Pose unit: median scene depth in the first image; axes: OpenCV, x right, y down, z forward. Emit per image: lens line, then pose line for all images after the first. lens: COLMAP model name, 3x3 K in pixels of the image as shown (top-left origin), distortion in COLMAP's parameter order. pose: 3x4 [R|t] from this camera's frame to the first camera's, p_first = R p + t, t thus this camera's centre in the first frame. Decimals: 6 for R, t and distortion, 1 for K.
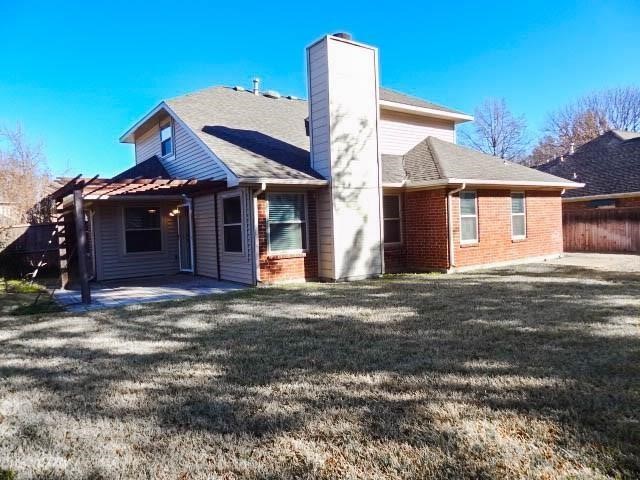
lens RADIAL K [[459.0, 0, 323.9], [0, 459.0, 240.7], [0, 0, 1]] dist [-0.005363, 0.013013]
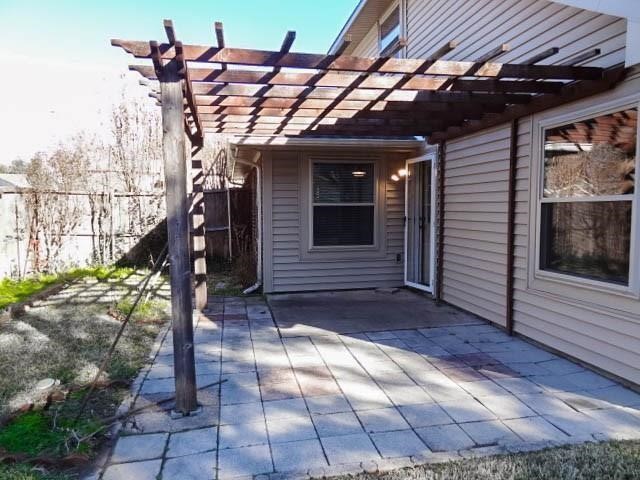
lens RADIAL K [[459.0, 0, 319.6], [0, 459.0, 242.6], [0, 0, 1]] dist [-0.005363, 0.013013]
pose [[0.911068, 0.066285, -0.406891, -0.199711], [-0.044057, 0.996992, 0.063766, -0.013139], [0.409894, -0.040169, 0.911248, 0.501738]]
